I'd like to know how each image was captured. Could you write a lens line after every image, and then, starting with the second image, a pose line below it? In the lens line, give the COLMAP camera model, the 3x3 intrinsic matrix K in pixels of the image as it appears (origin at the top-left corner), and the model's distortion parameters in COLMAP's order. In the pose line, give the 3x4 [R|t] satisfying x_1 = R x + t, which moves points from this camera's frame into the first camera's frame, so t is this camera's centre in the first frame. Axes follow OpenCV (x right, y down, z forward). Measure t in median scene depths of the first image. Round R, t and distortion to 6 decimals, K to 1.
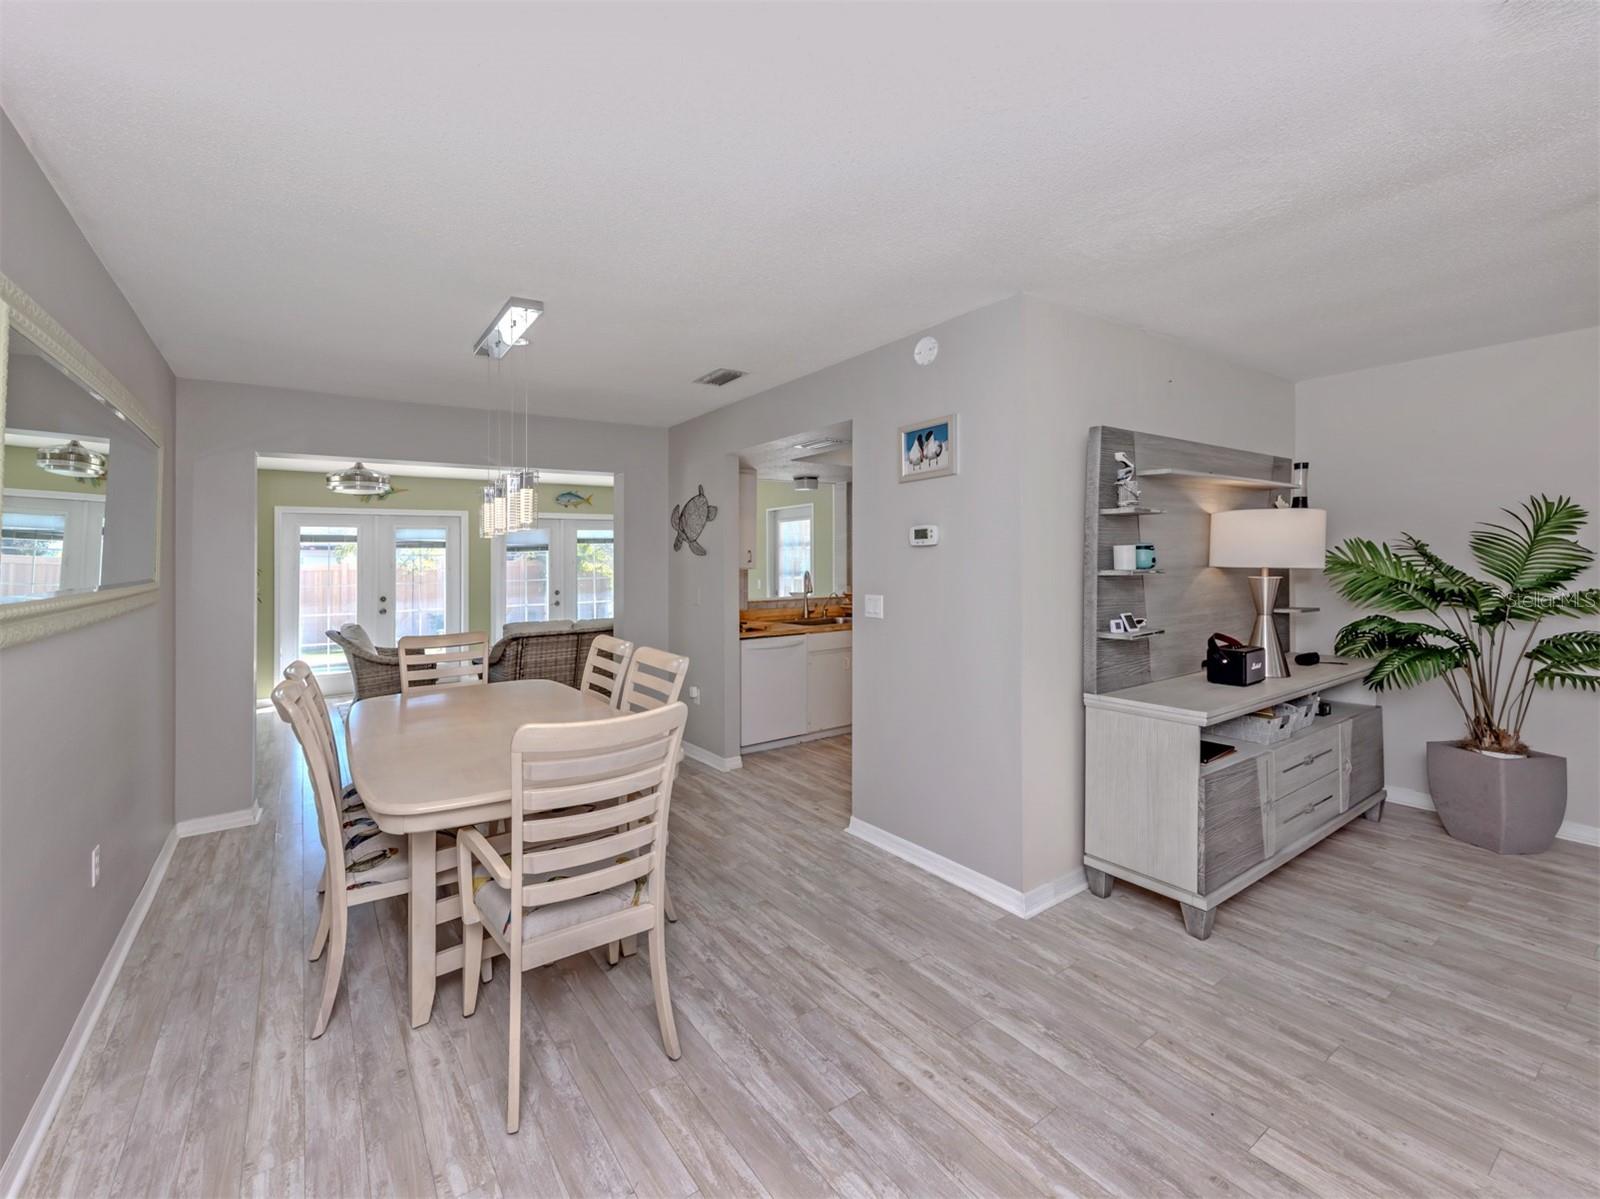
lens RADIAL K [[653.9, 0, 686.2], [0, 653.9, 574.5], [0, 0, 1]] dist [0.001998, -0.000012]
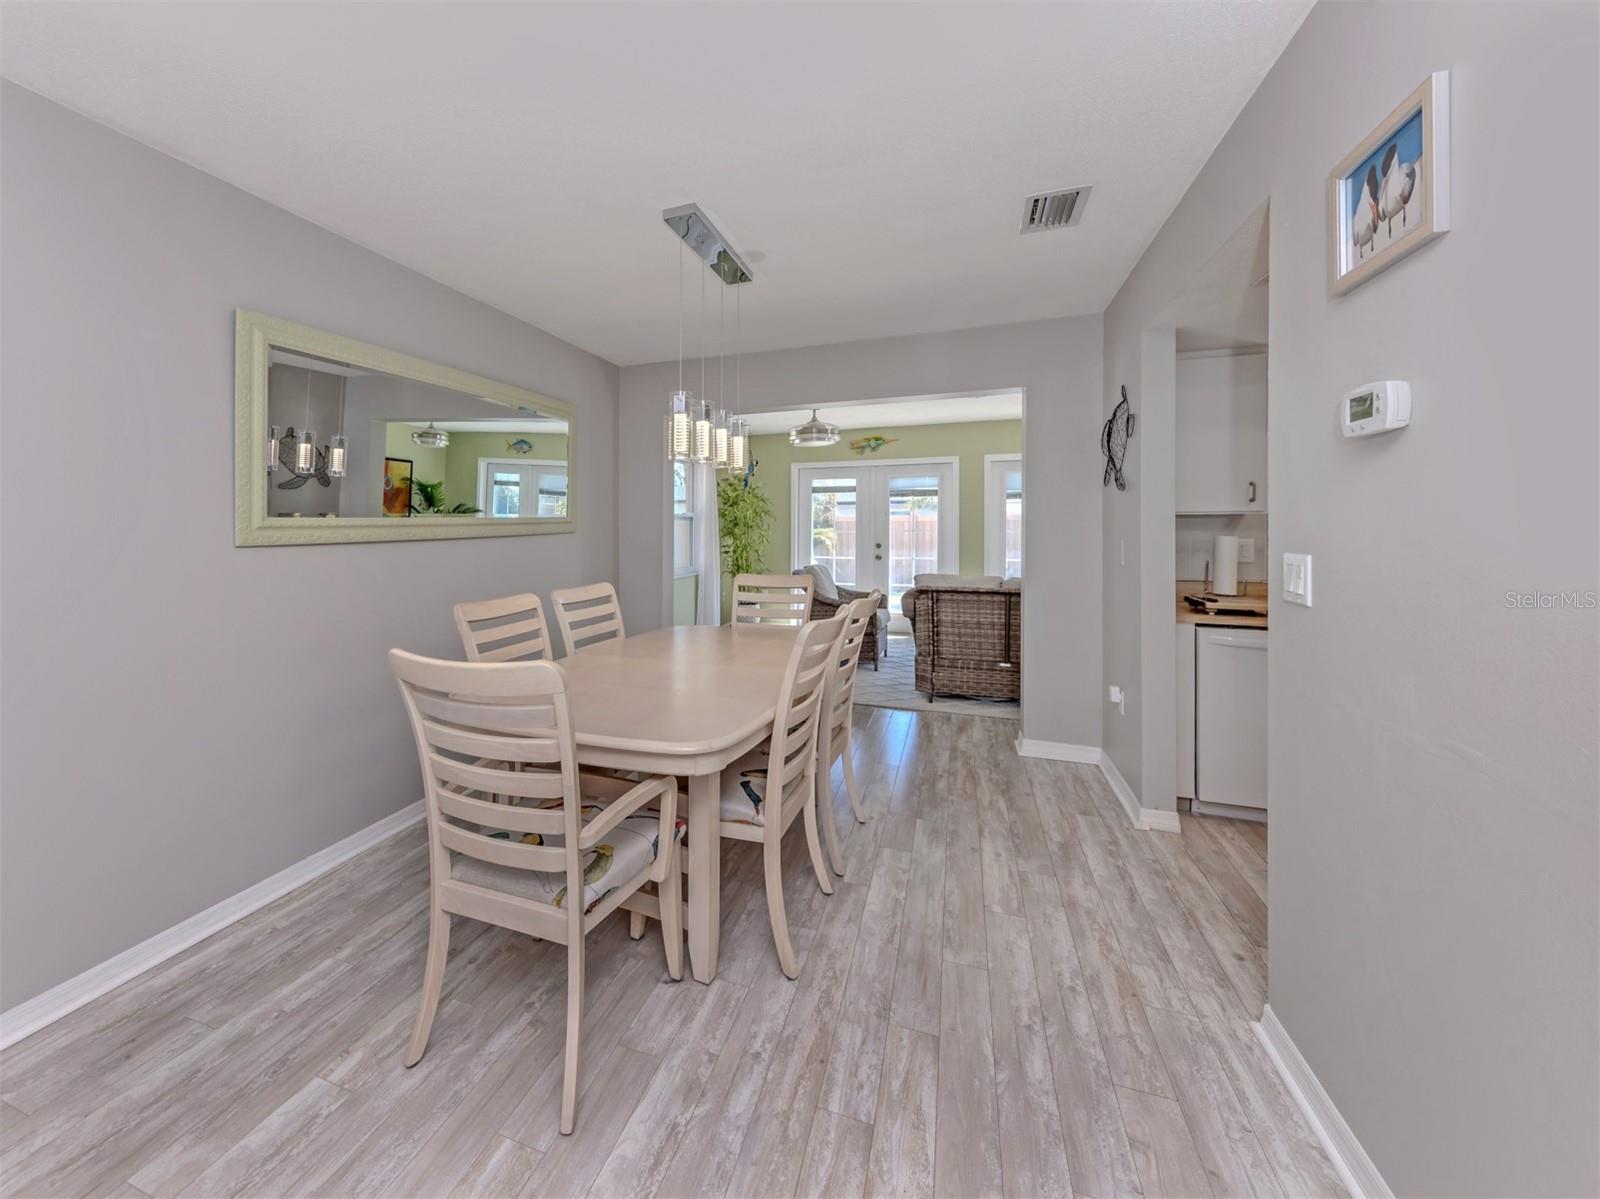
lens RADIAL K [[627.6, 0, 716.4], [0, 627.6, 527.2], [0, 0, 1]] dist [0.005338, -0.000073]
pose [[0.616409, 0.015842, -0.787267, 0.338839], [-0.019134, 0.999804, 0.005138, 0.015503], [0.787194, 0.011897, 0.616591, 0.349330]]
